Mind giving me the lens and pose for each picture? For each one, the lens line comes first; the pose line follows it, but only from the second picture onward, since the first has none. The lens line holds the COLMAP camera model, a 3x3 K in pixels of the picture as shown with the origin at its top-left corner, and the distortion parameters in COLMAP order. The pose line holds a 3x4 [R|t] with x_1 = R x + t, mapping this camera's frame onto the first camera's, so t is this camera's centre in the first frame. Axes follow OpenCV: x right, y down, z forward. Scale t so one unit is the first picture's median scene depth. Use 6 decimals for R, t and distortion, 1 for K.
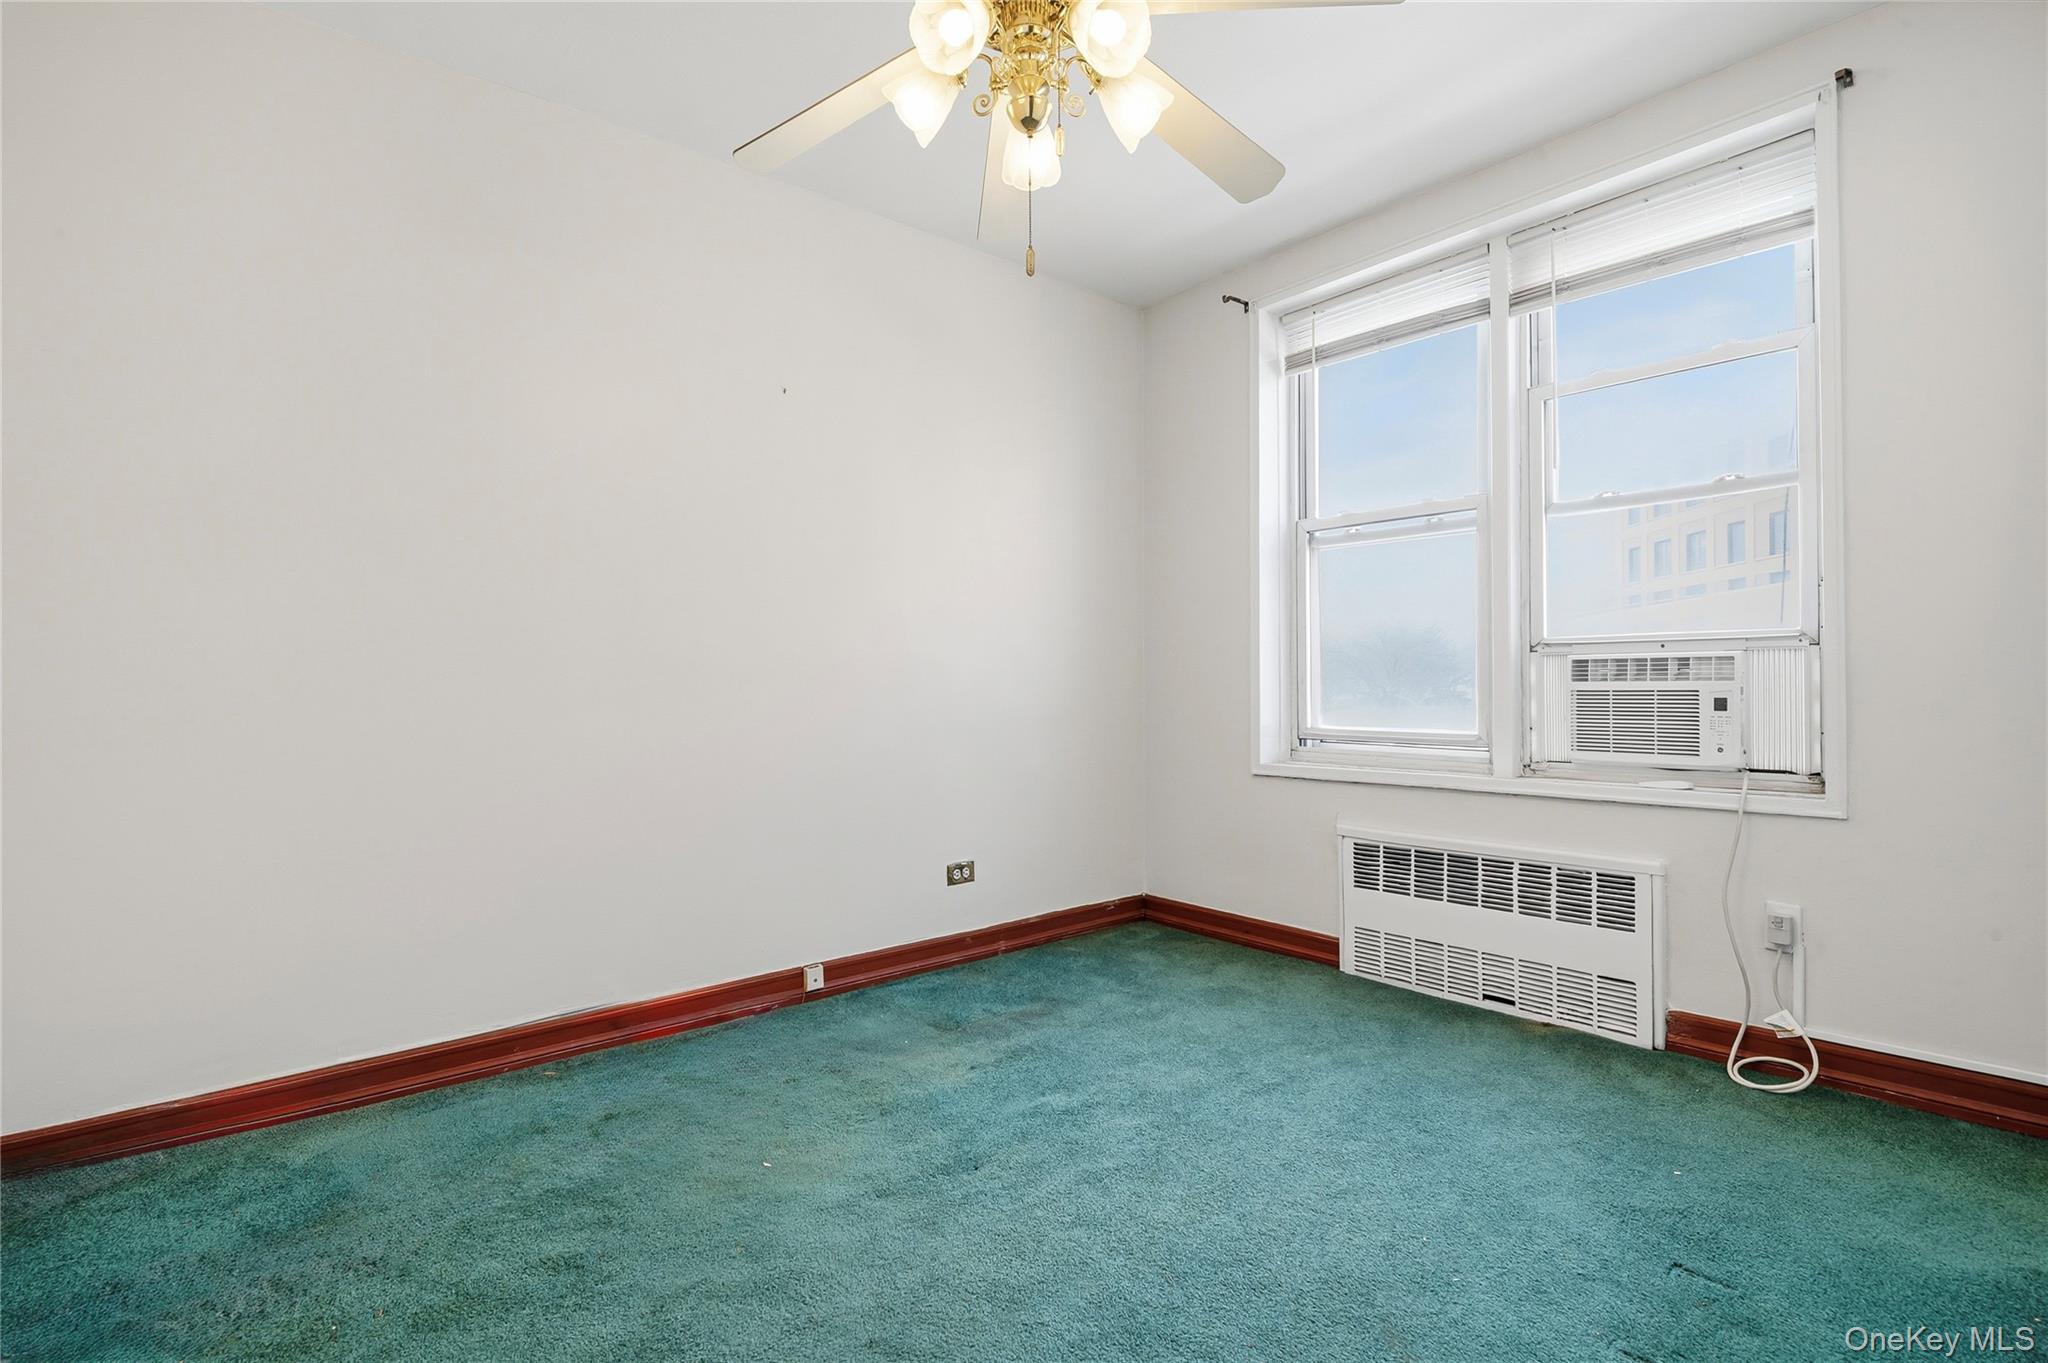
lens RADIAL K [[979.1, 0, 1020.9], [0, 979.1, 676.8], [0, 0, 1]] dist [-0.003644, -0.003209]
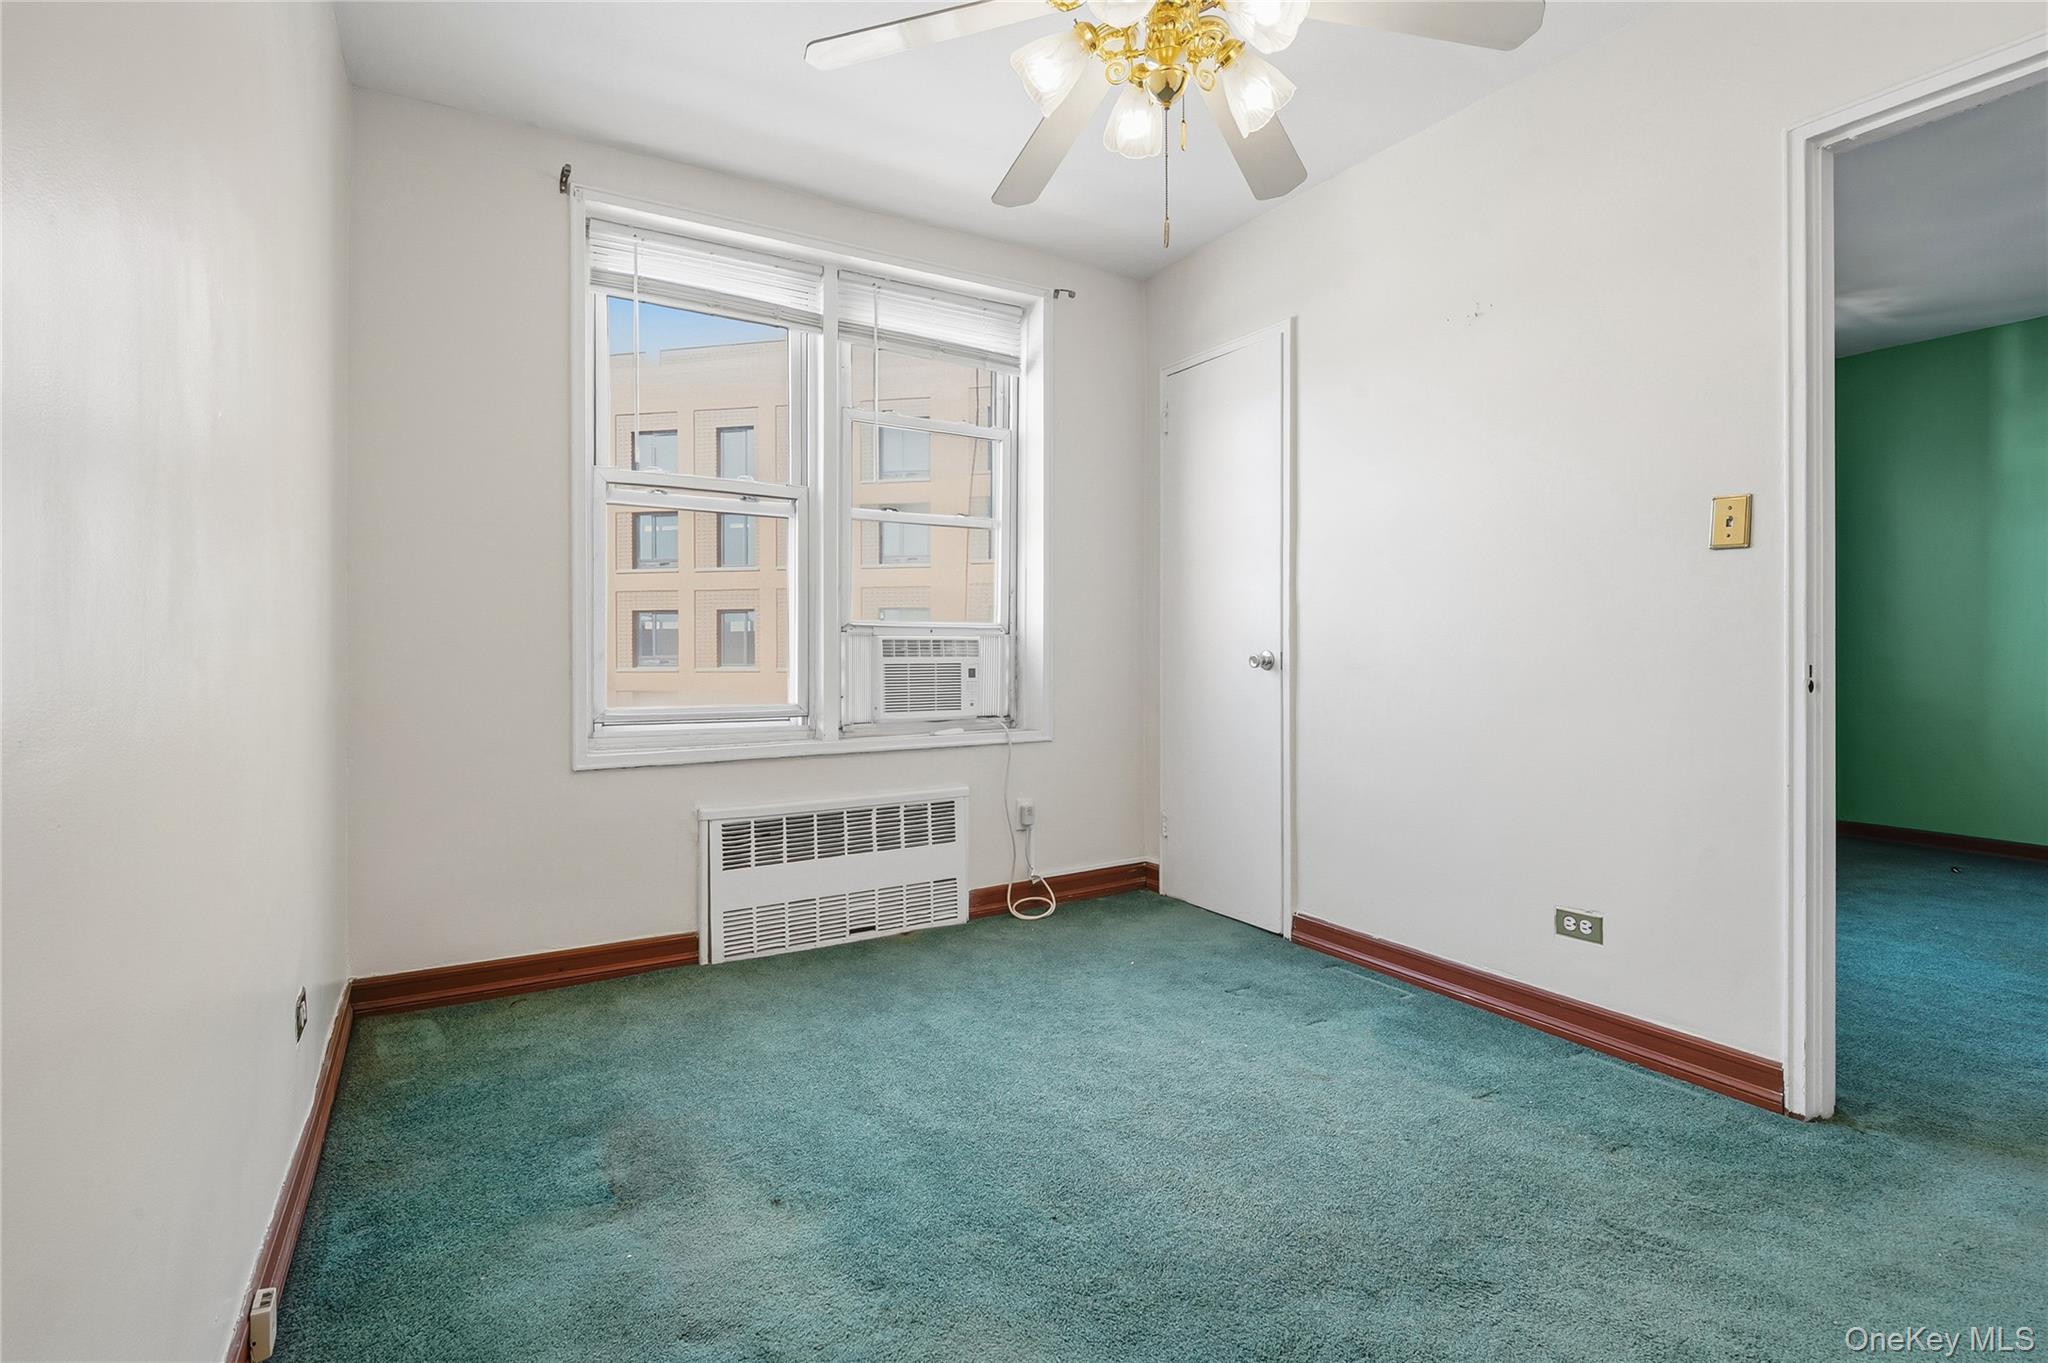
lens RADIAL K [[979.1, 0, 1024.0], [0, 979.1, 666.3], [0, 0, 1]] dist [-0.003644, -0.003209]
pose [[0.129071, -0.002609, 0.991632, -0.647815], [-0.004691, 0.999984, 0.003241, 0.011811], [-0.991624, -0.005070, 0.129057, 0.665471]]
